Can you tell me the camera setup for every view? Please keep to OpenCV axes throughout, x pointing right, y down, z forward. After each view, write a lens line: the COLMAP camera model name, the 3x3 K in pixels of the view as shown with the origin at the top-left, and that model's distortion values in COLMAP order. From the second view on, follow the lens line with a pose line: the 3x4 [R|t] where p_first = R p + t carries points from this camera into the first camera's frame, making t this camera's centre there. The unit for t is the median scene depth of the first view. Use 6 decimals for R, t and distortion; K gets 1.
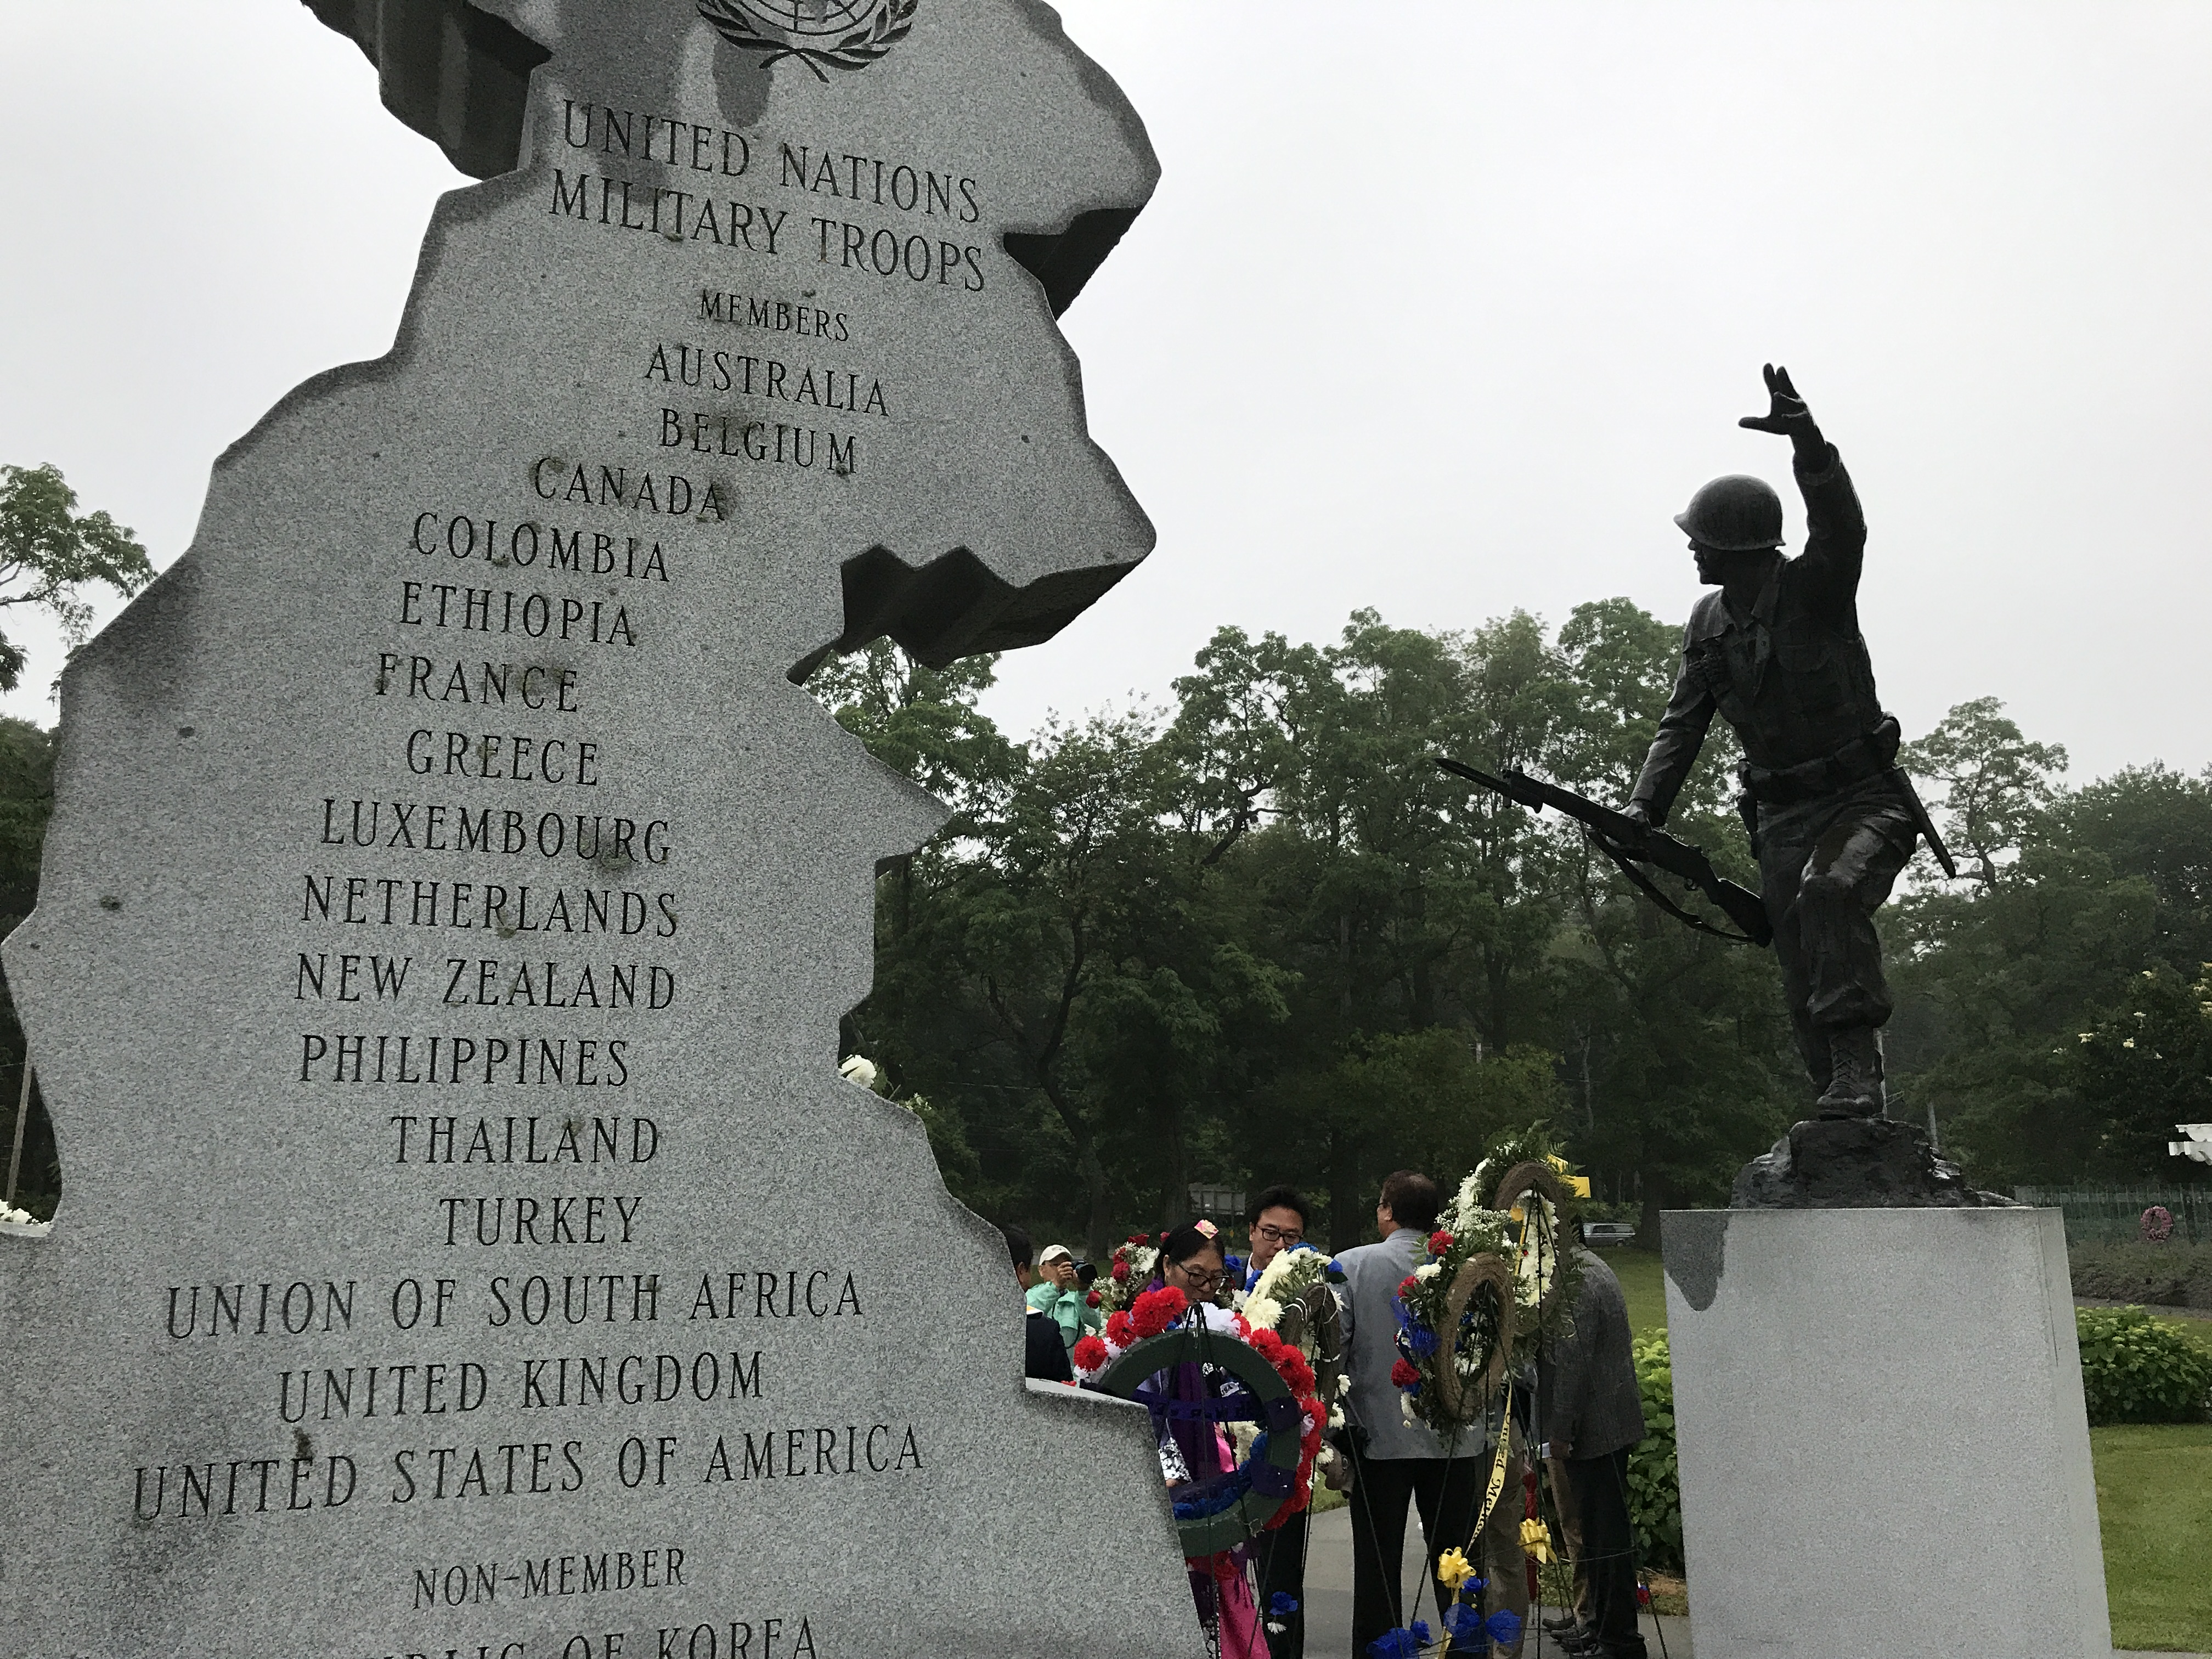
lens RADIAL K [[1789.5, 0, 1089.6], [0, 1789.5, 827.1], [0, 0, 1]] dist [0.045713, -0.040041]
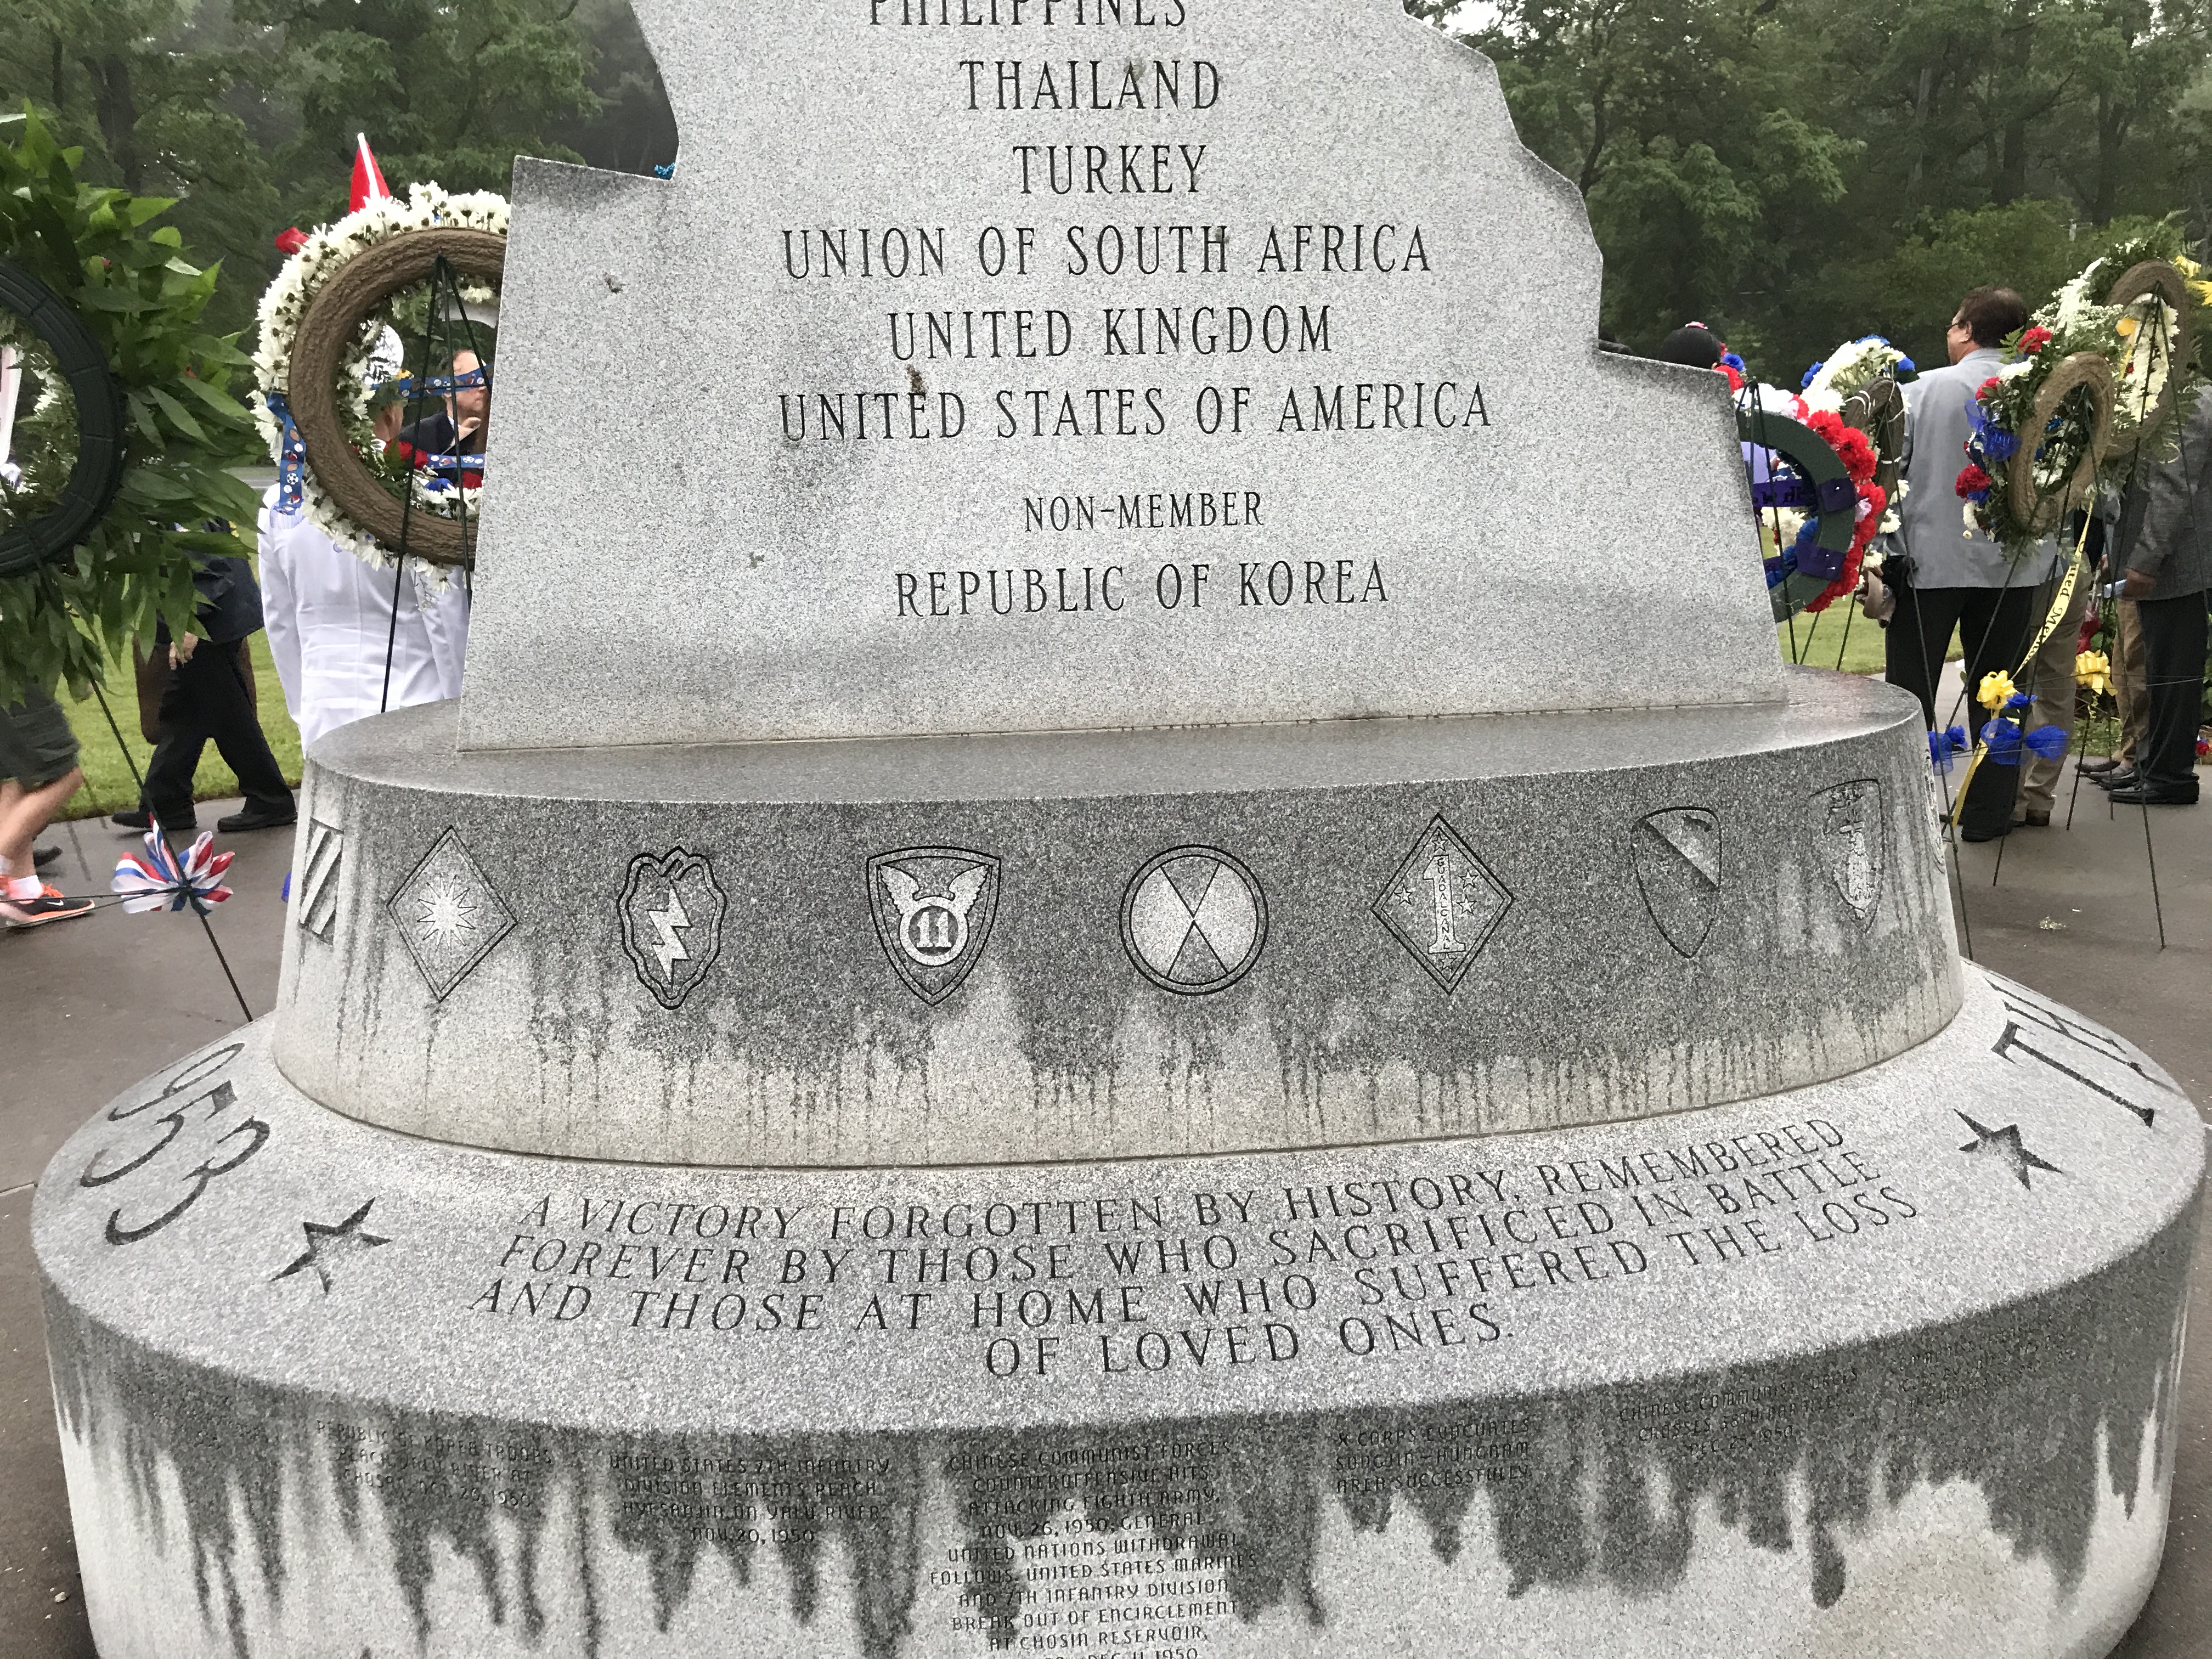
lens RADIAL K [[1789.5, 0, 1105.9], [0, 1789.5, 833.6], [0, 0, 1]] dist [0.045713, -0.040041]
pose [[0.967705, 0.042717, -0.248438, -0.041399], [0.060143, 0.917955, 0.392098, 0.159375], [0.244804, -0.394377, 0.885741, -0.030022]]
